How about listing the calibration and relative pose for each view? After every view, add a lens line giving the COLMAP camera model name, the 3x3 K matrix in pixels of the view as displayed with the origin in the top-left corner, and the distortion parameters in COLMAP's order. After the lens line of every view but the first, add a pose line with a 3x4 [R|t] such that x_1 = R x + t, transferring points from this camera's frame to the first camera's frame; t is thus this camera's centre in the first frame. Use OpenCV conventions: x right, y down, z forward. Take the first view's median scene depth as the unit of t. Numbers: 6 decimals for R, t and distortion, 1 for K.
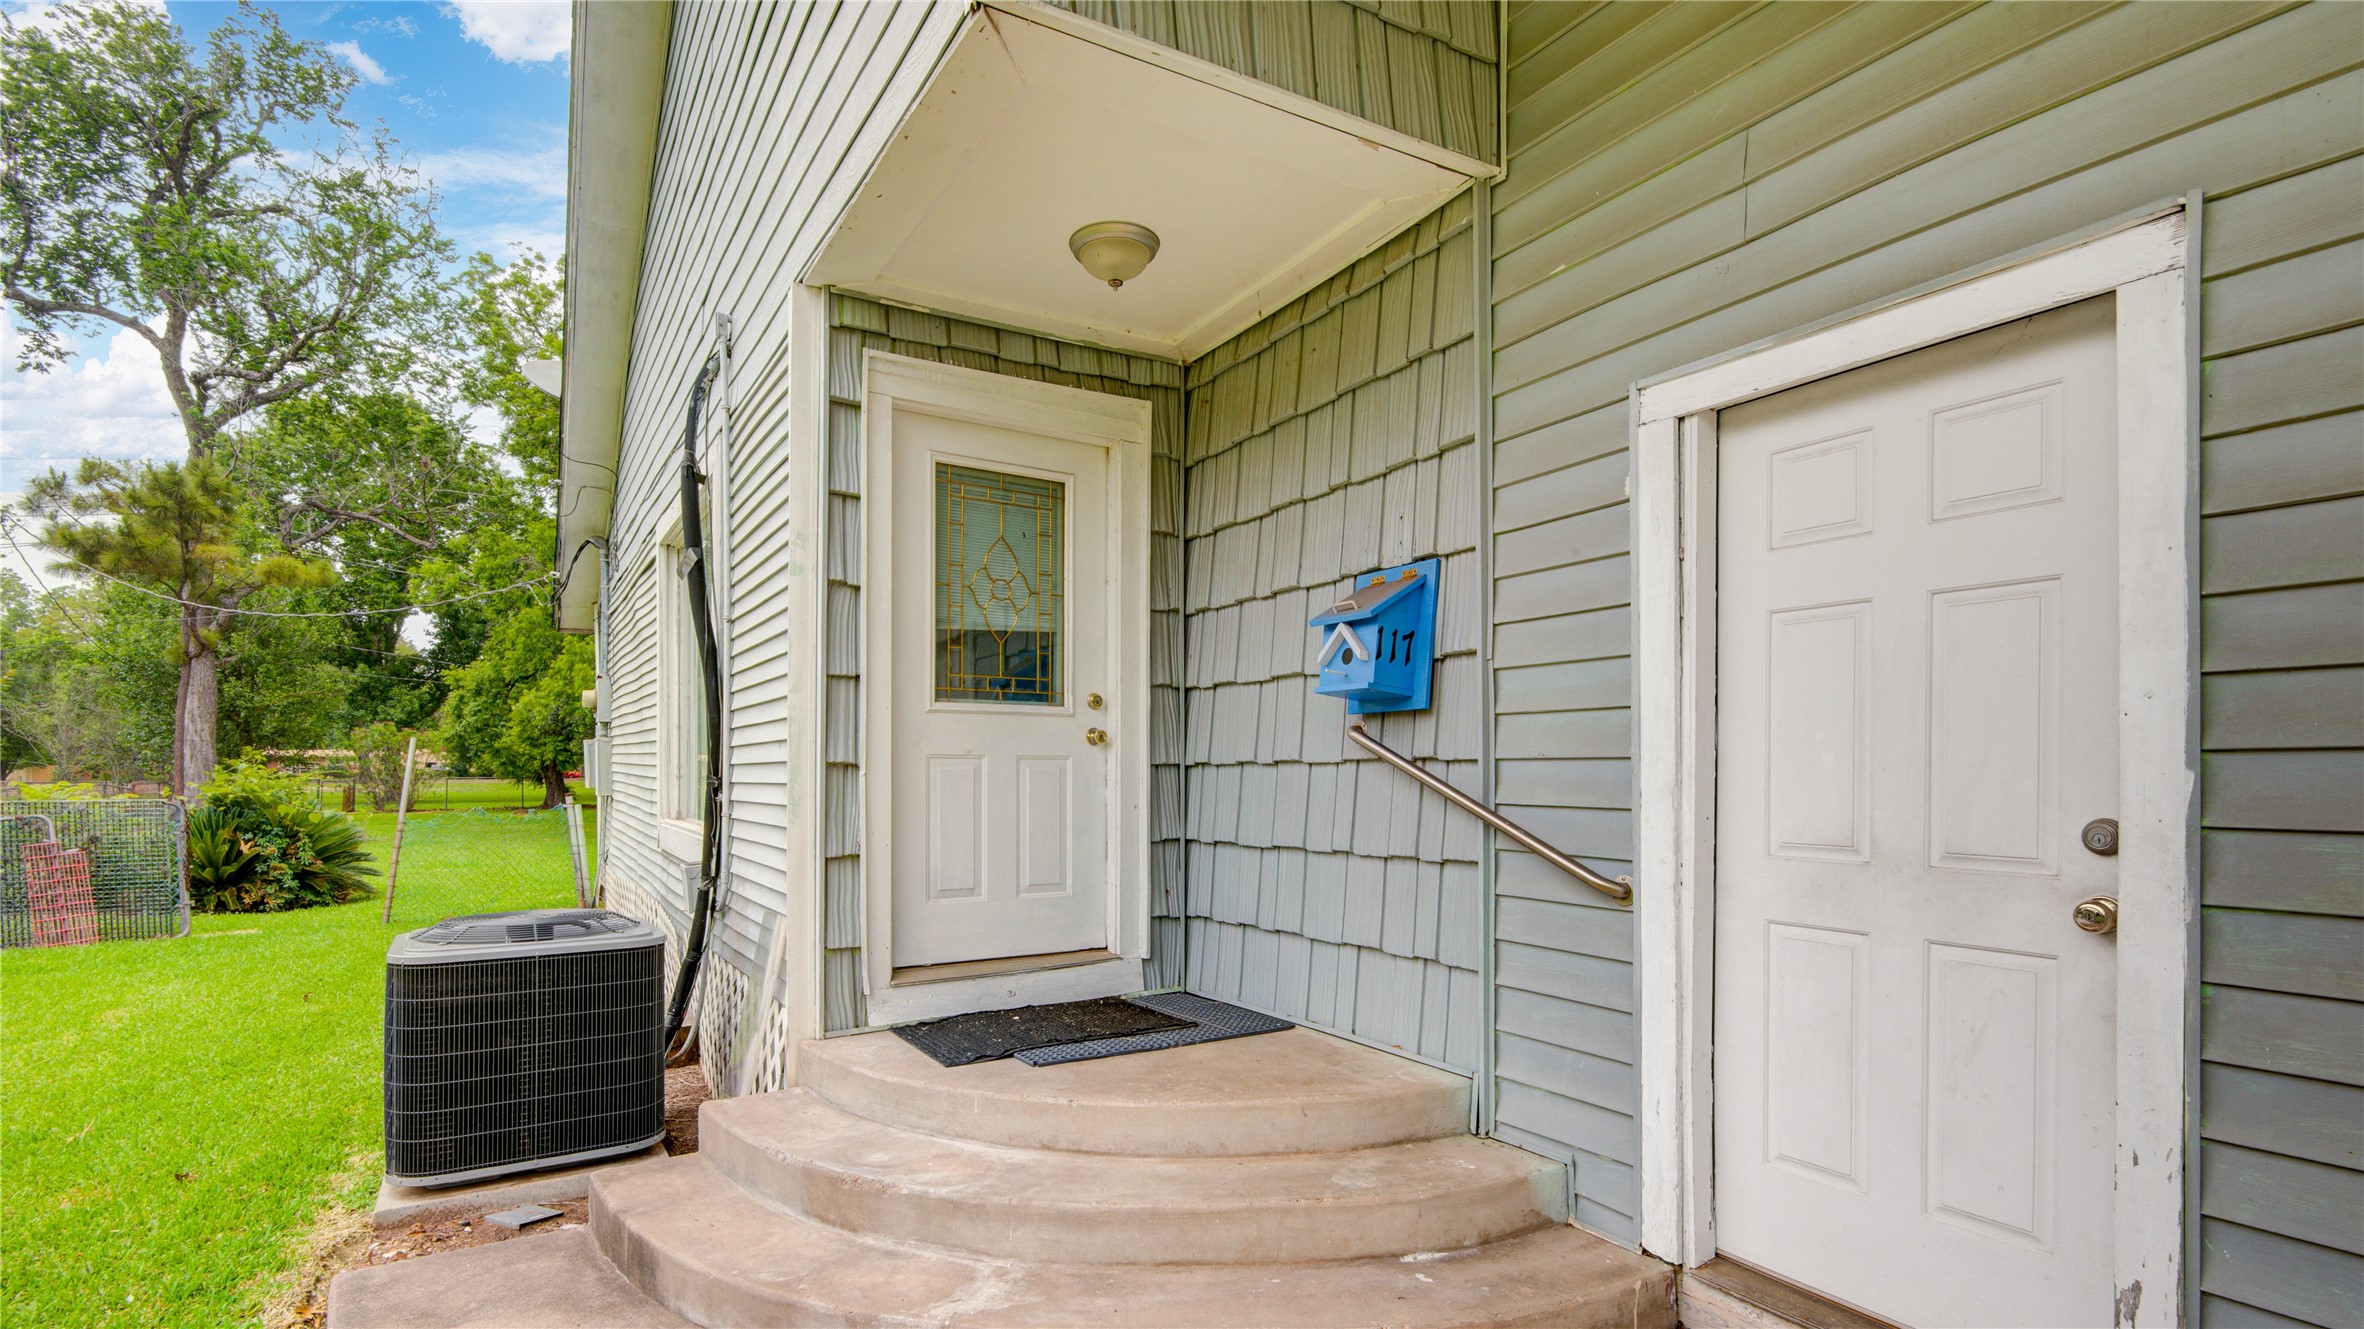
lens RADIAL K [[1098.0, 0, 1182.6], [0, 1098.0, 772.3], [0, 0, 1]] dist [-0.000715, -0.000539]
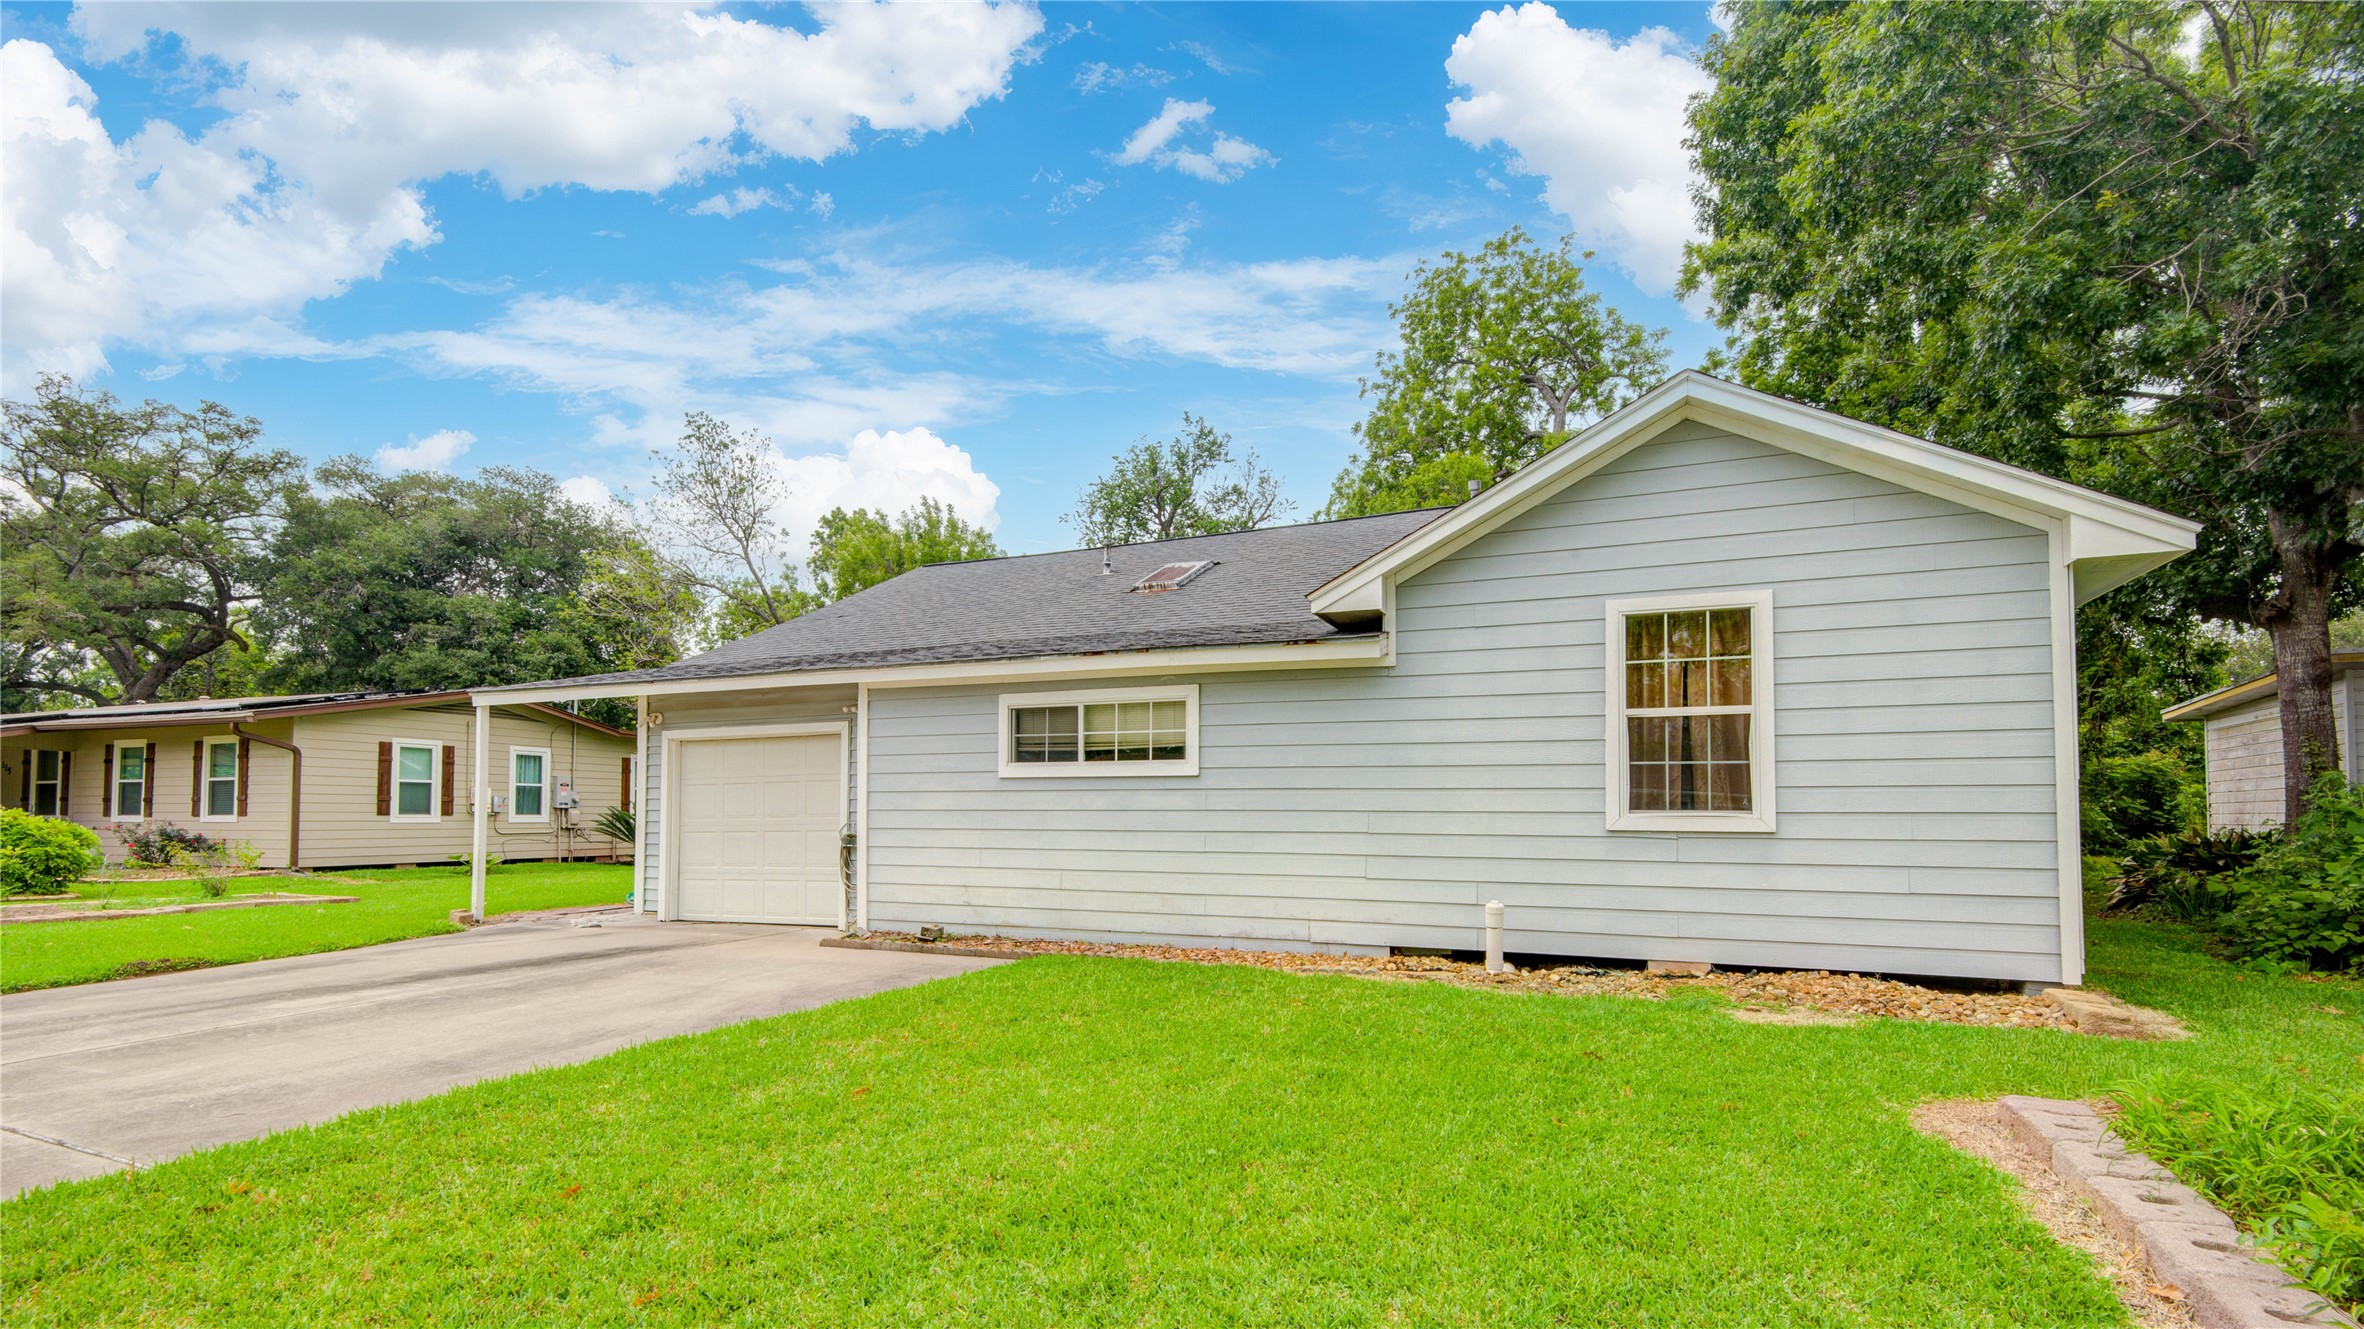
lens RADIAL K [[1072.3, 0, 1180.4], [0, 1072.3, 777.7], [0, 0, 1]] dist [0.002478, -0.006182]
pose [[0.571150, -0.025659, -0.820445, 0.731333], [-0.001835, 0.999469, -0.032535, 0.003253], [0.820844, 0.020088, 0.570800, -0.101079]]
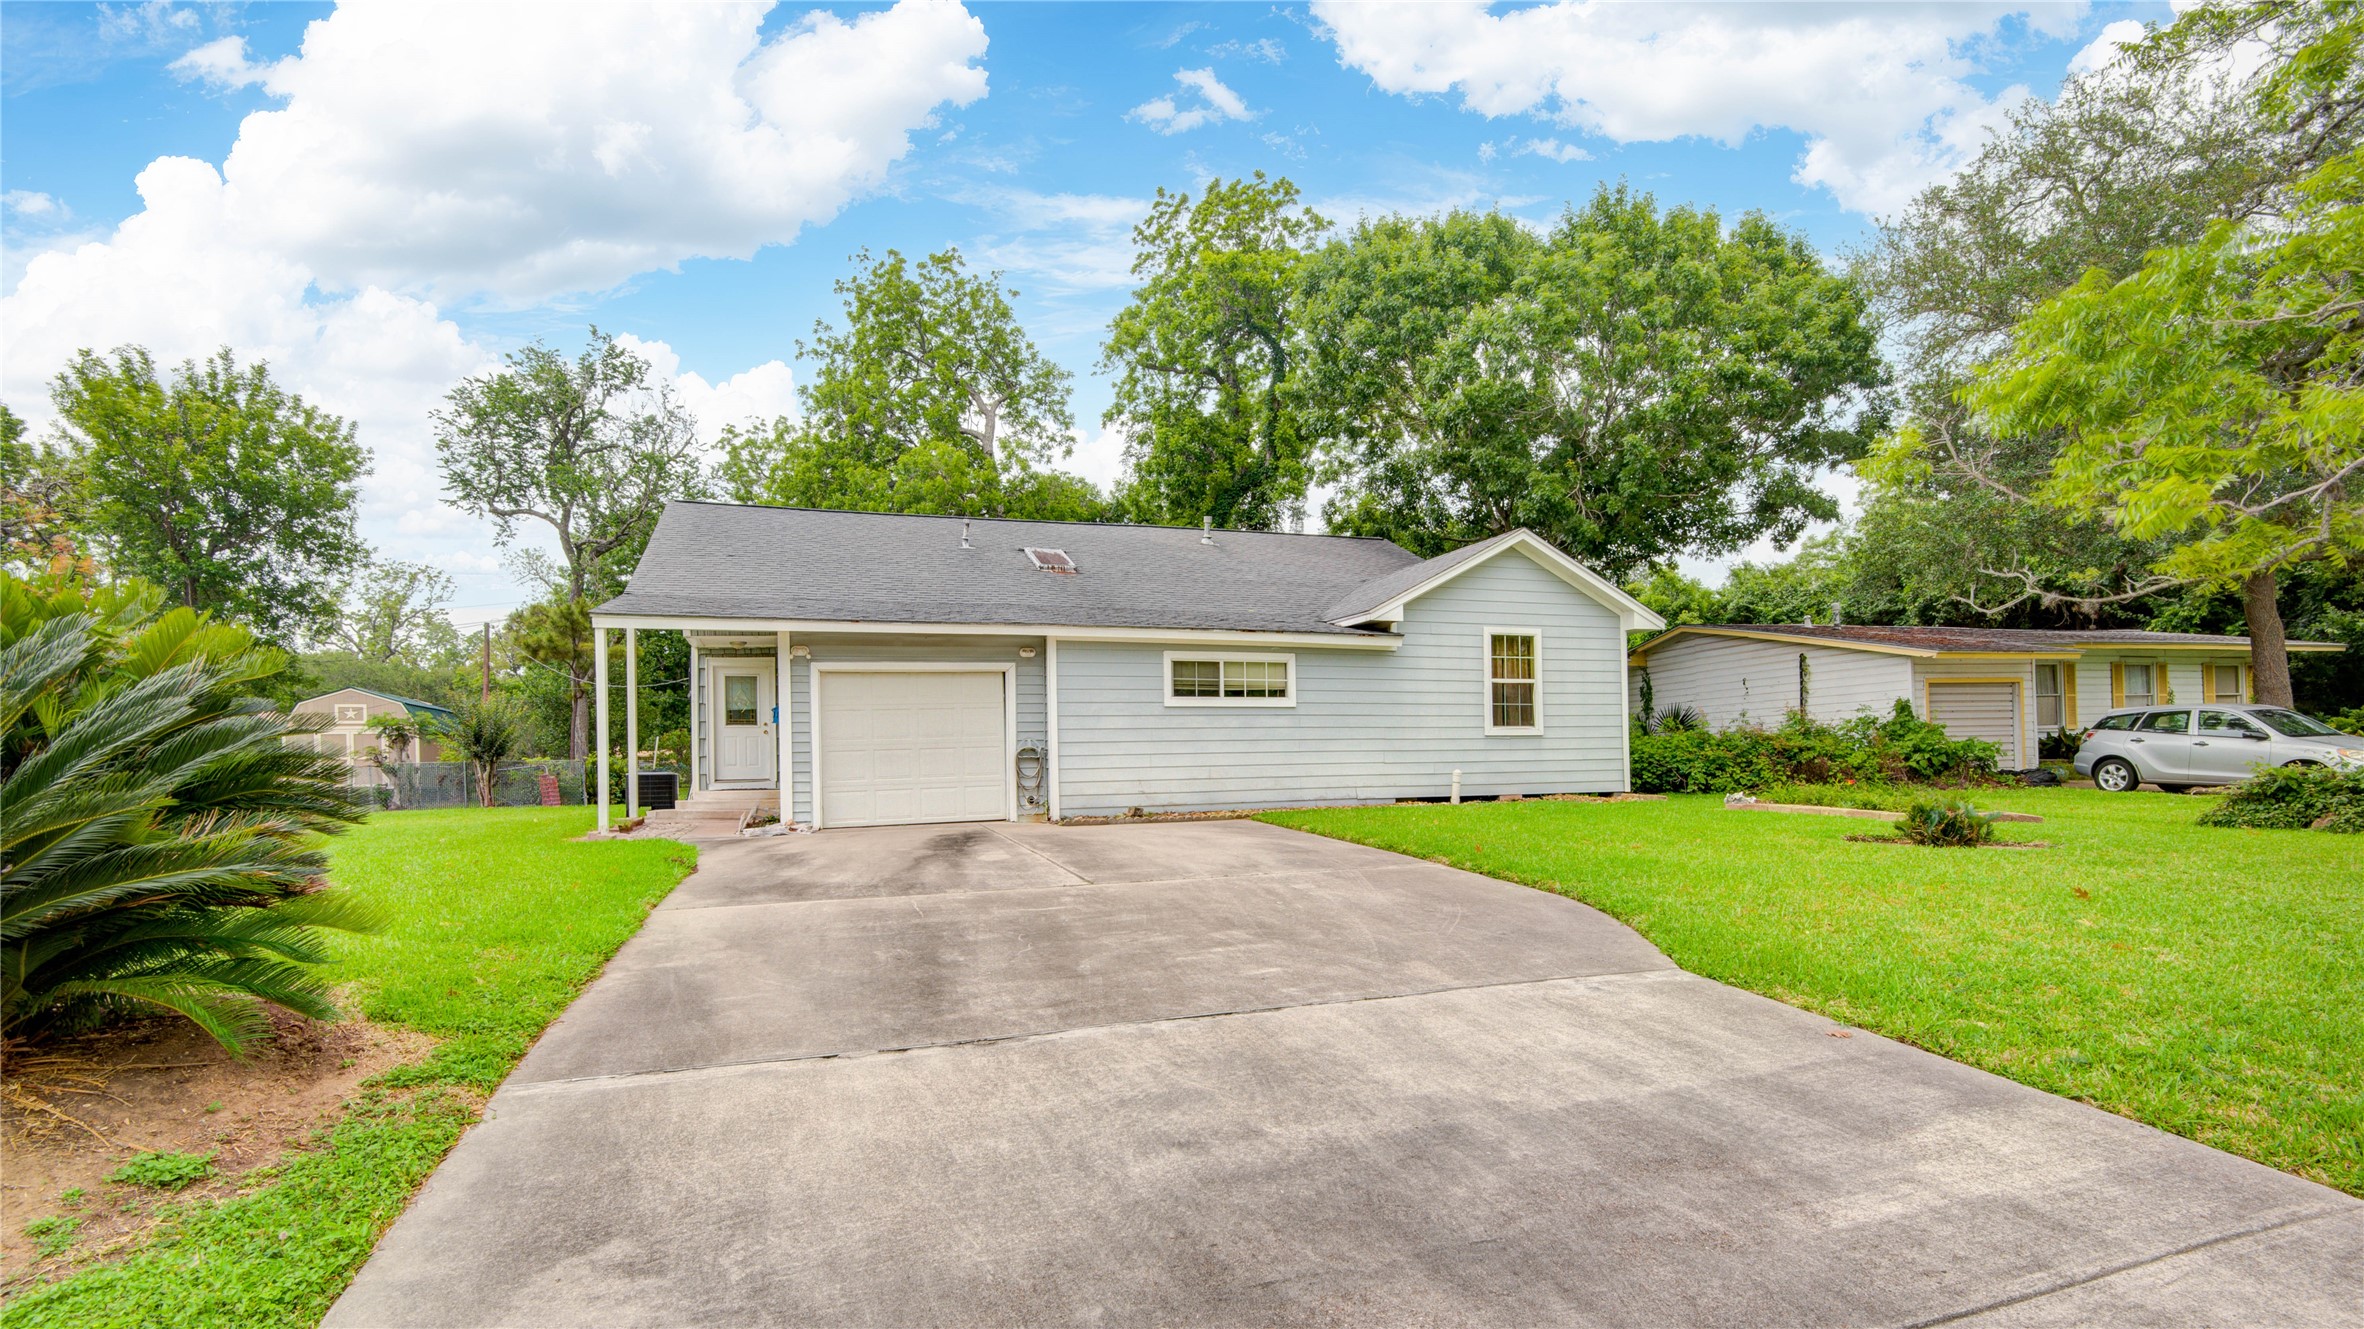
lens RADIAL K [[1084.6, 0, 1184.2], [0, 1084.6, 759.9], [0, 0, 1]] dist [-0.003105, -0.000547]
pose [[0.976844, -0.018115, -0.213187, 0.481562], [0.018022, 0.999835, -0.002376, 0.023642], [0.213194, -0.001521, 0.977009, -0.562166]]
